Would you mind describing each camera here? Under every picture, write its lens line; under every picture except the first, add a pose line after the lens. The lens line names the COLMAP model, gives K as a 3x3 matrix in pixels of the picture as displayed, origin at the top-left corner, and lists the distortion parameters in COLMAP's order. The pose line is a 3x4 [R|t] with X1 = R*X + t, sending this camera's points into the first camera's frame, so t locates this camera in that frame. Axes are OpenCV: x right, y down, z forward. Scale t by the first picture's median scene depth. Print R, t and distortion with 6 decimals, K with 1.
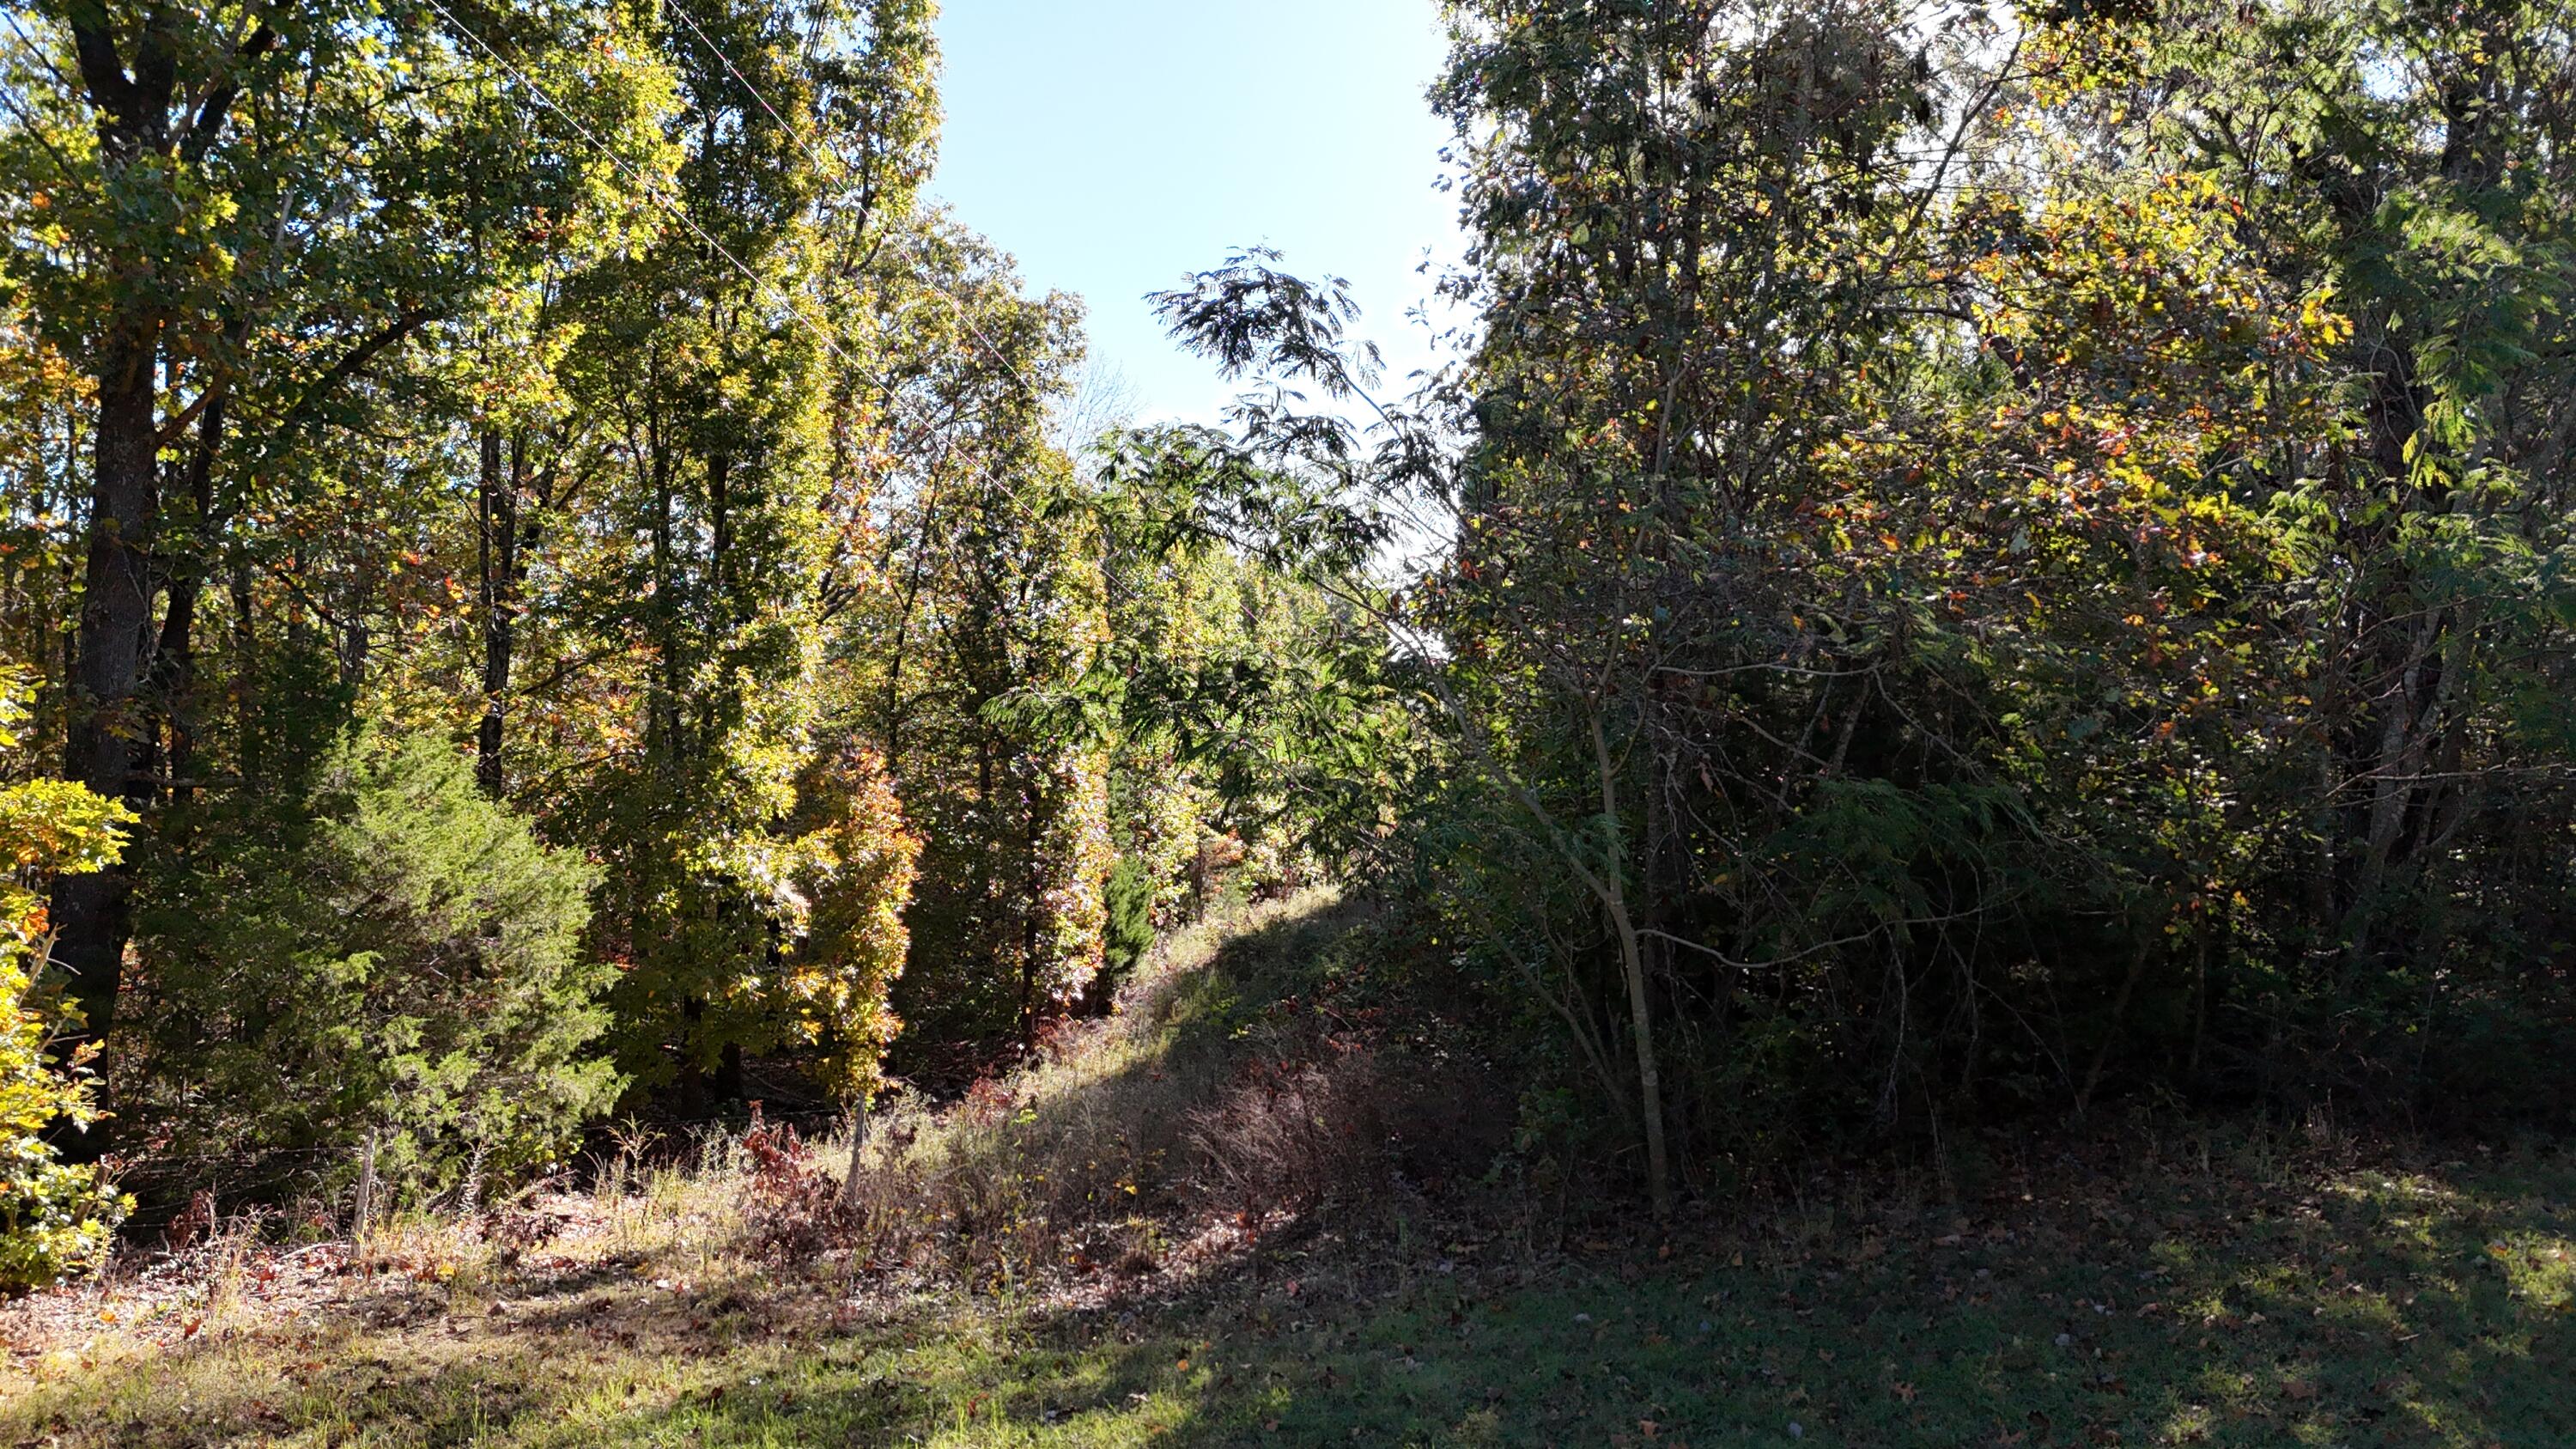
lens RADIAL K [[1869.8, 0, 1305.5], [0, 1869.8, 722.5], [0, 0, 1]] dist [0.079763, -0.074281]
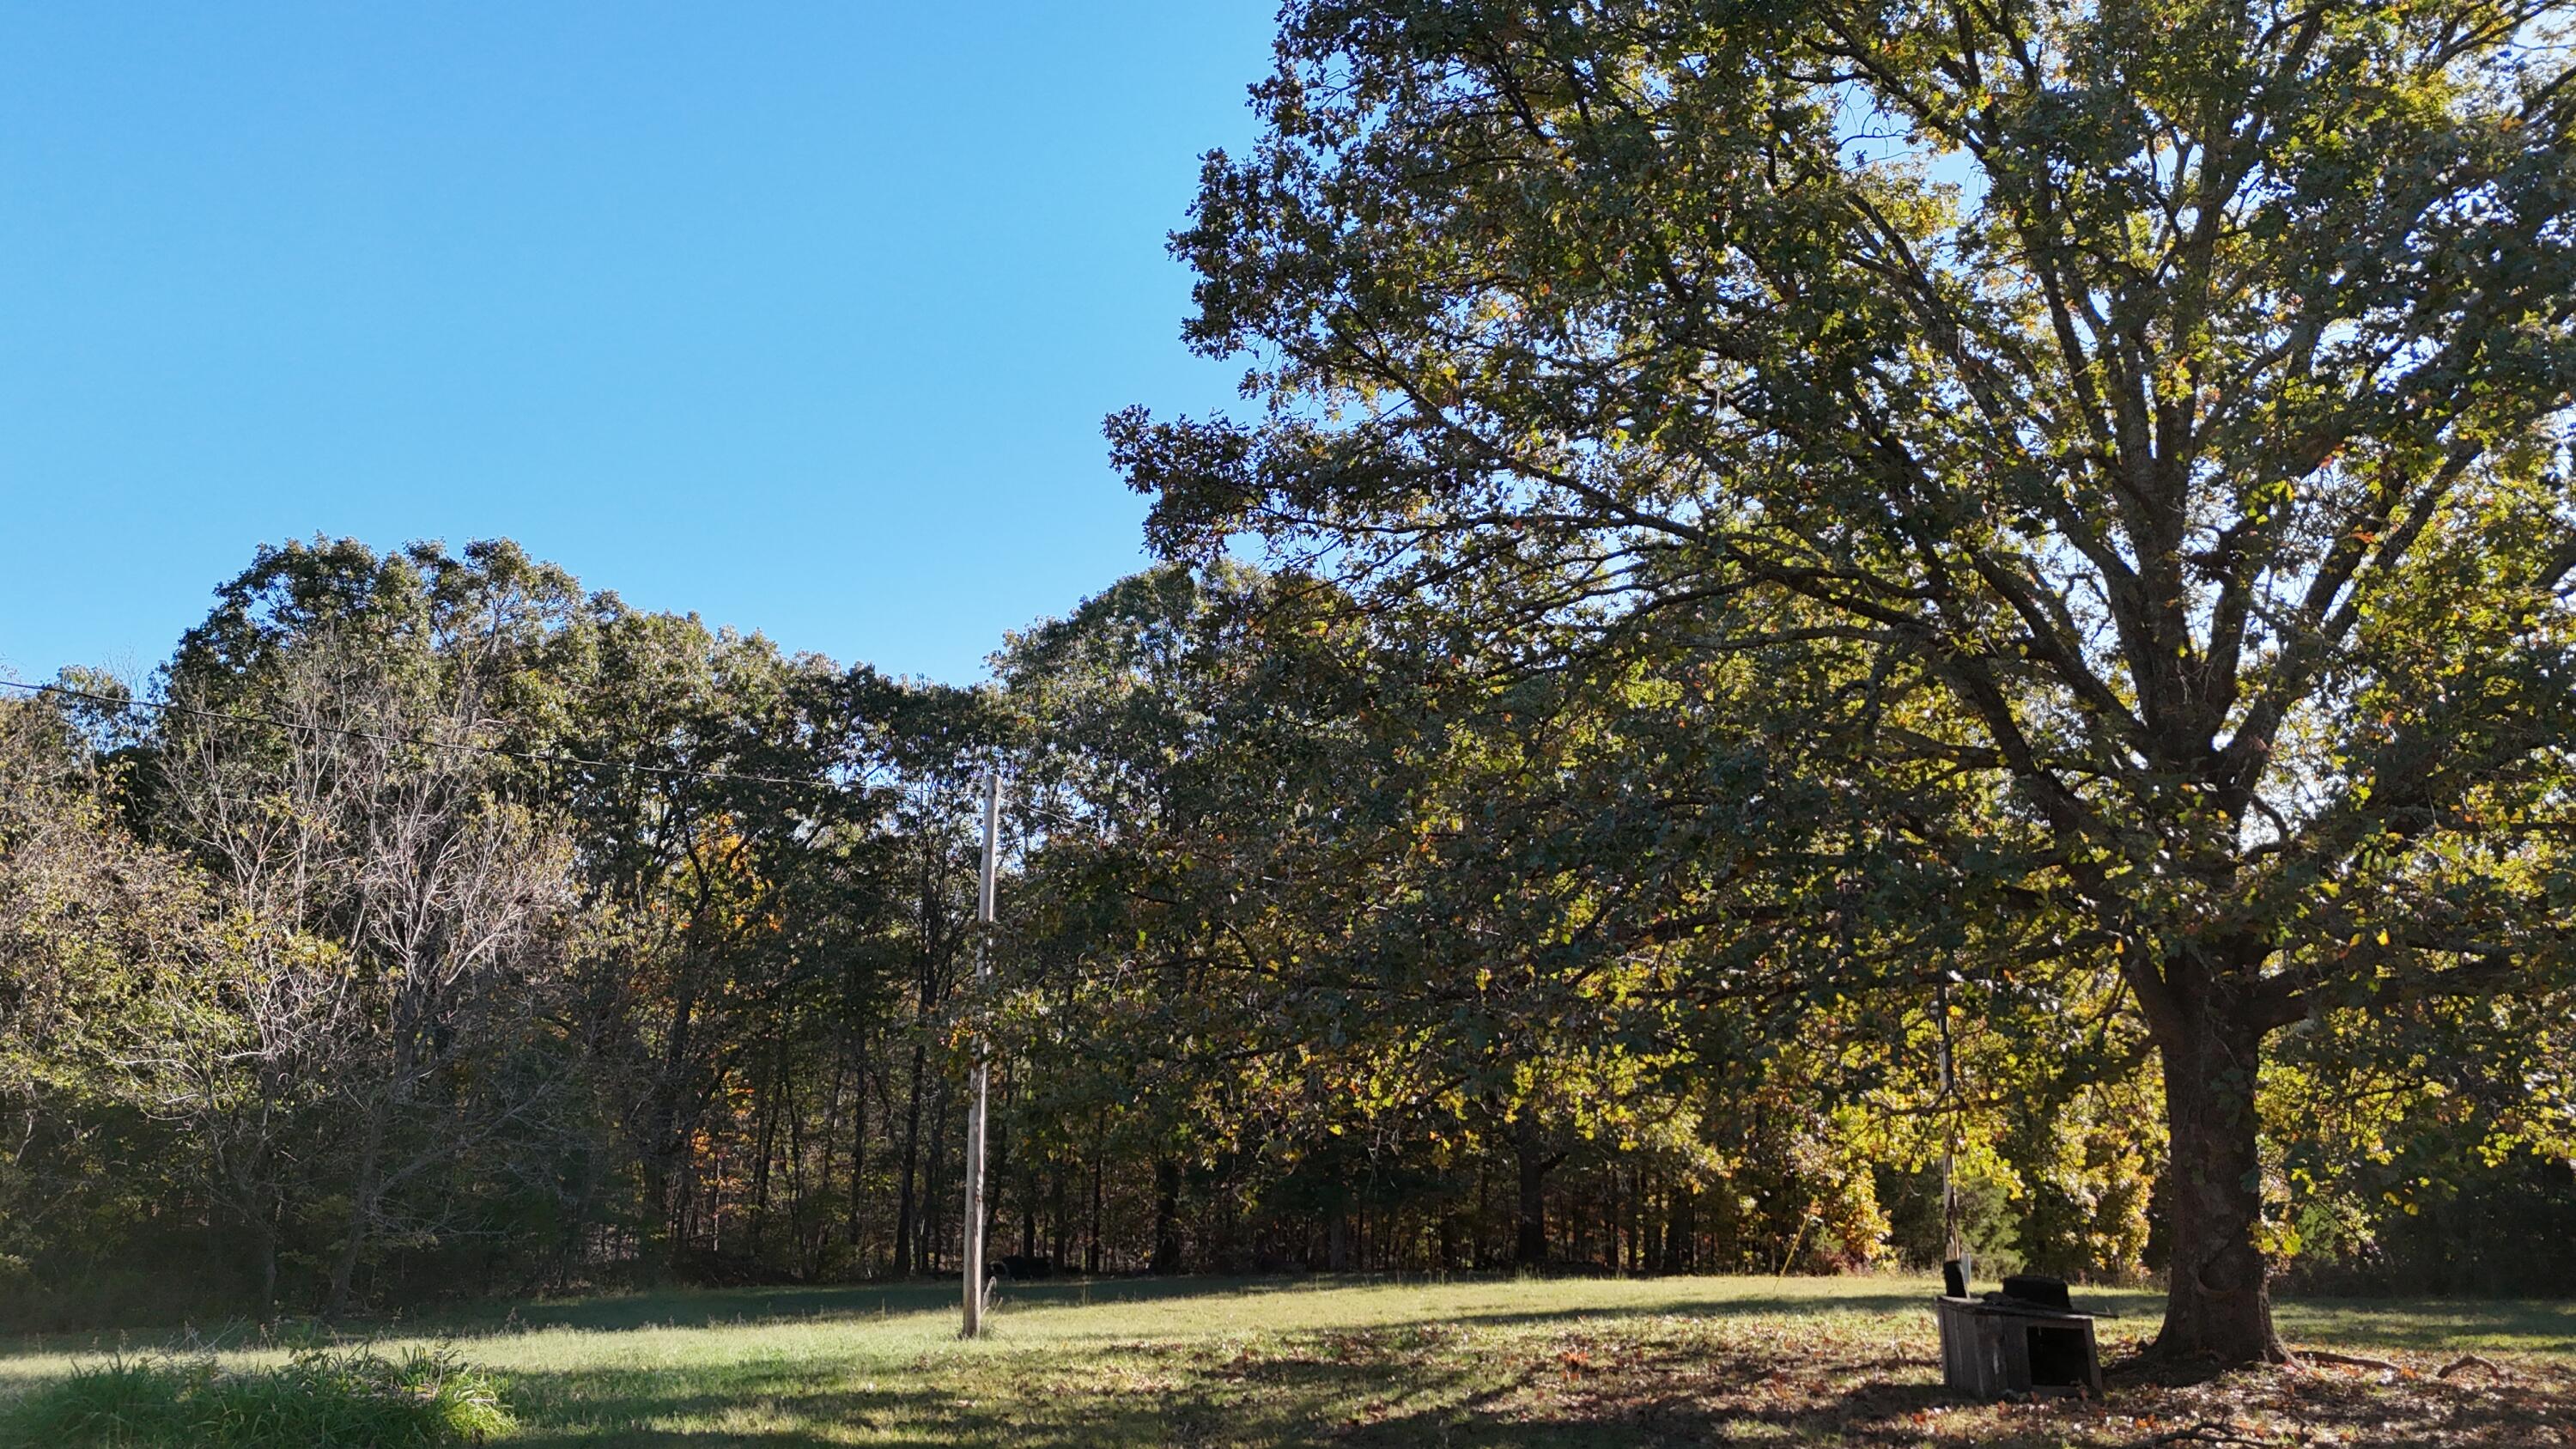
lens RADIAL K [[1869.8, 0, 1292.4], [0, 1869.8, 715.3], [0, 0, 1]] dist [0.079763, -0.074281]
pose [[0.798309, -0.092814, -0.595053, 0.352842], [-0.017679, 0.984016, -0.177201, -0.051688], [0.601989, 0.151981, 0.783908, -1.367155]]
